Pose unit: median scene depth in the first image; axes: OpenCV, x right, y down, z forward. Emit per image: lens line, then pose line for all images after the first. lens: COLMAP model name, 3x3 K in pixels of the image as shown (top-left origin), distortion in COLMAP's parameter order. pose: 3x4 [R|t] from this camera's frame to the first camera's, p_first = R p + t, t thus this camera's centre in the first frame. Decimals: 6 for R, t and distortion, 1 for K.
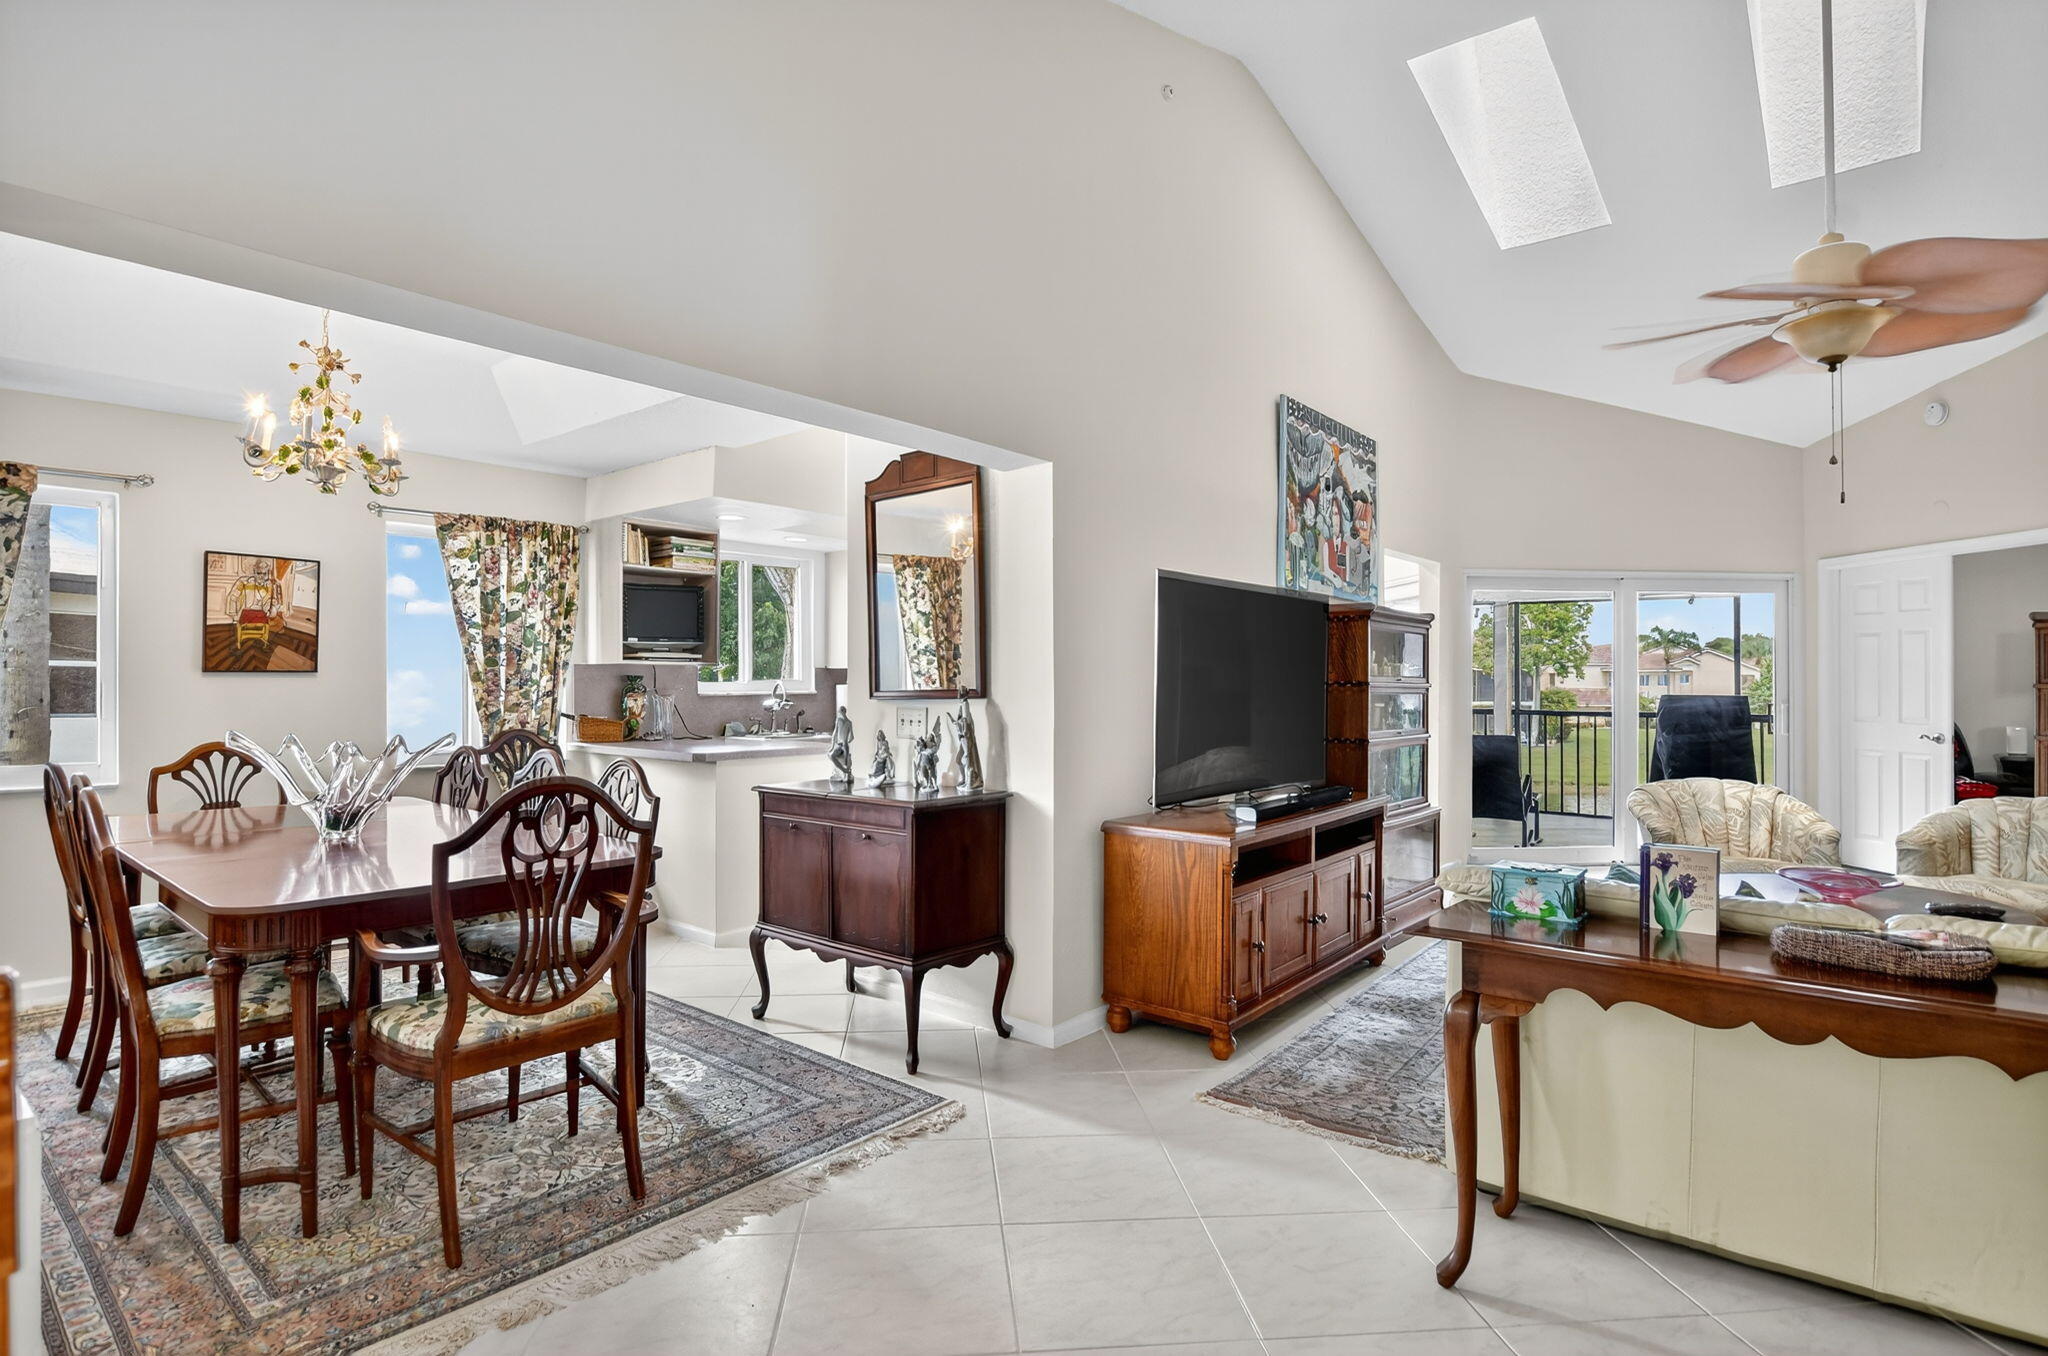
lens RADIAL K [[994.7, 0, 1022.0], [0, 994.7, 679.6], [0, 0, 1]] dist [-0.005026, 0.000670]
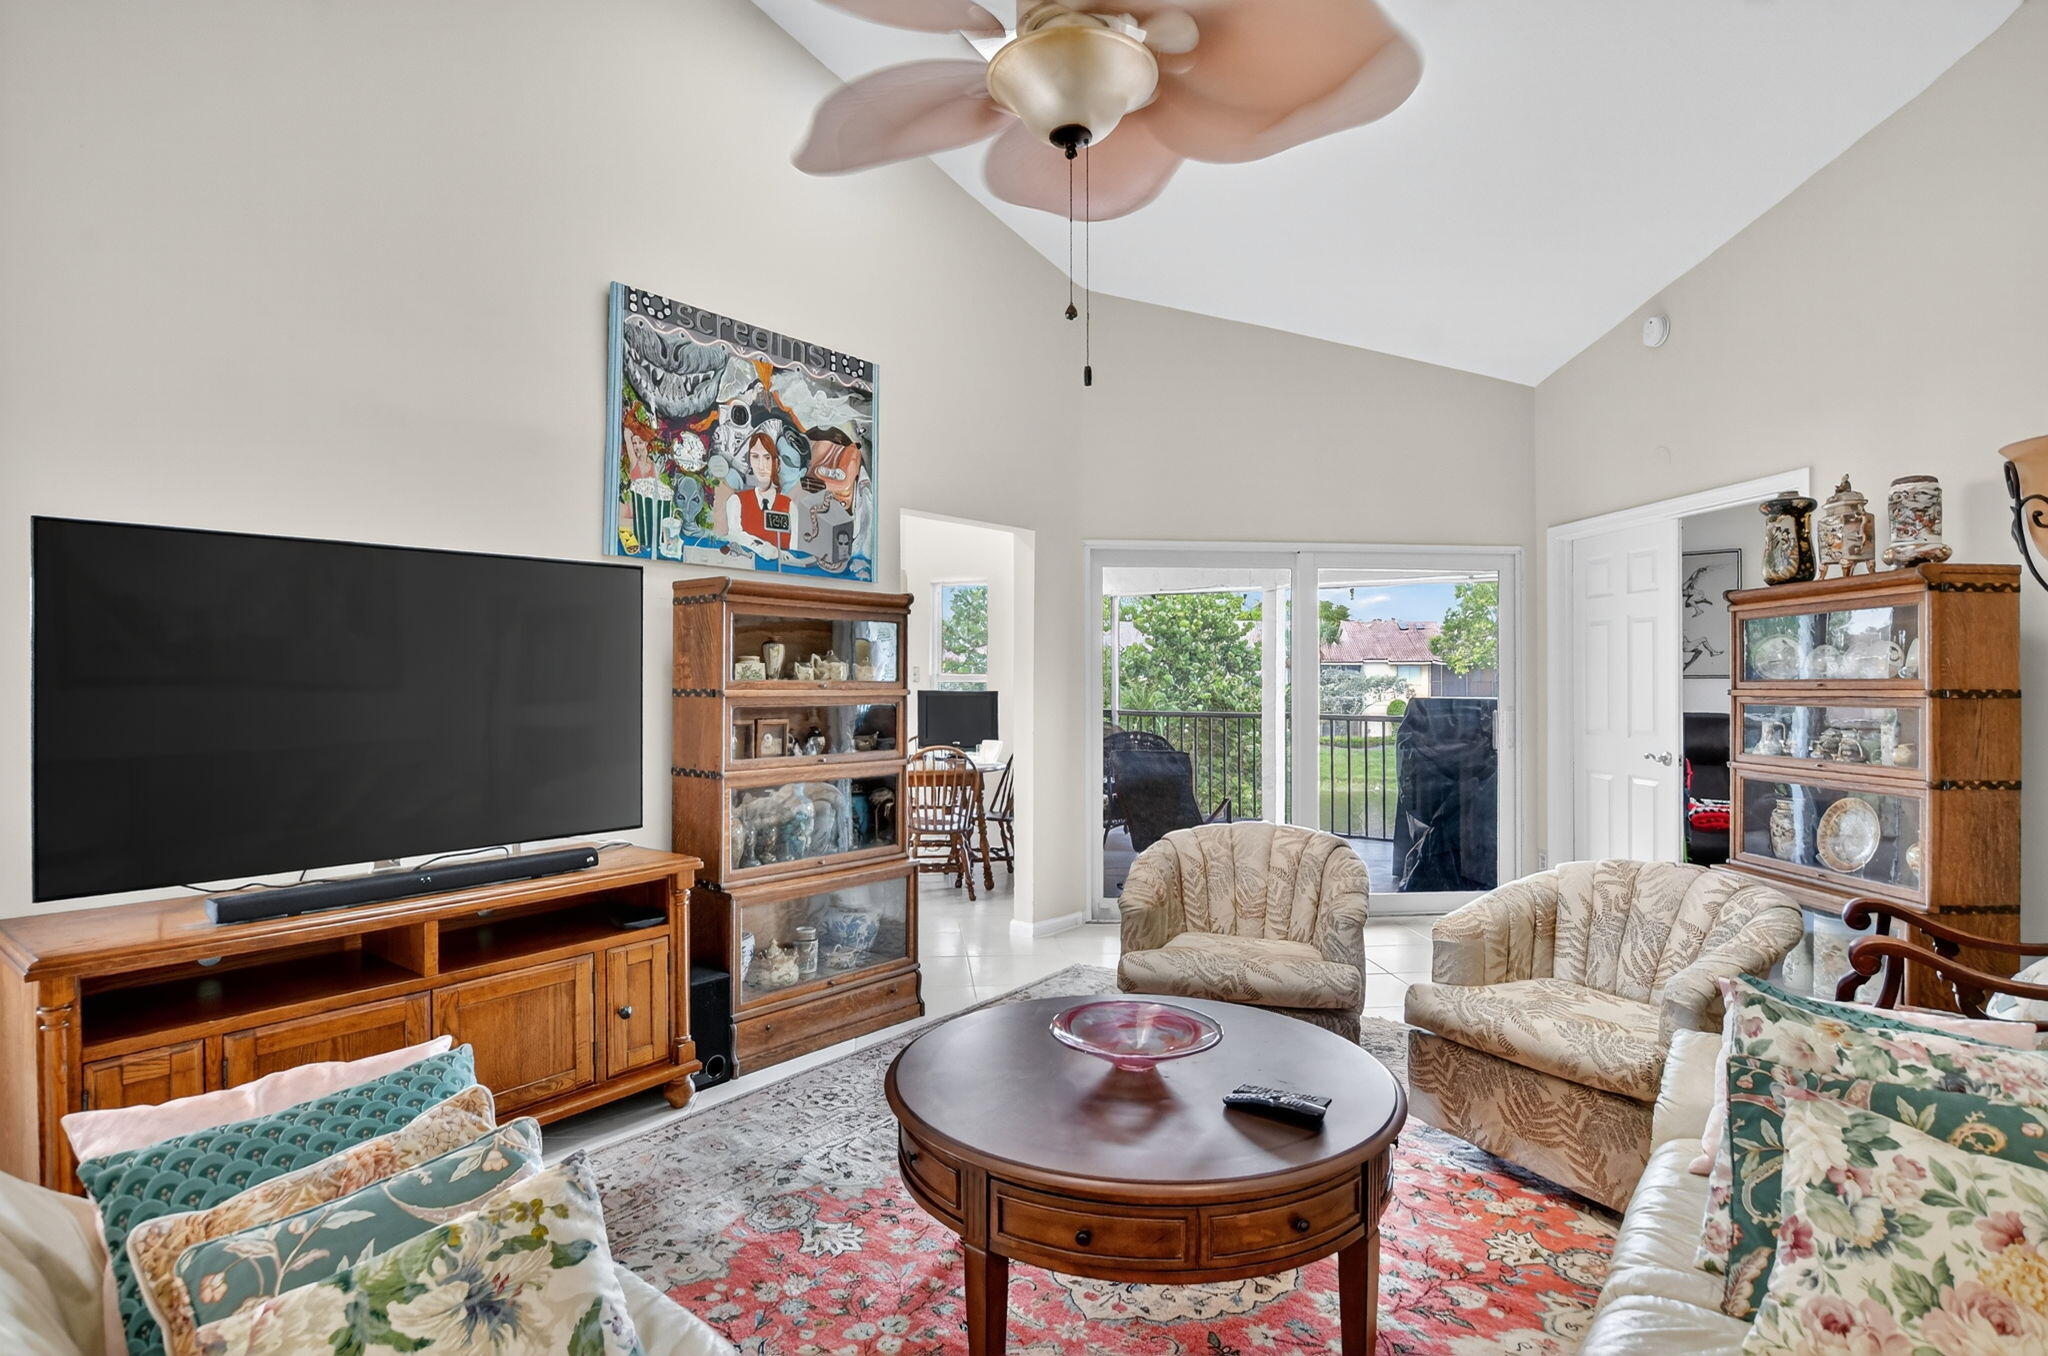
lens RADIAL K [[994.7, 0, 1030.7], [0, 994.7, 676.9], [0, 0, 1]] dist [-0.005026, 0.000670]
pose [[0.999979, -0.001544, -0.006333, 0.522476], [0.001568, 0.999991, 0.003885, -0.008418], [0.006327, -0.003895, 0.999972, 0.277896]]
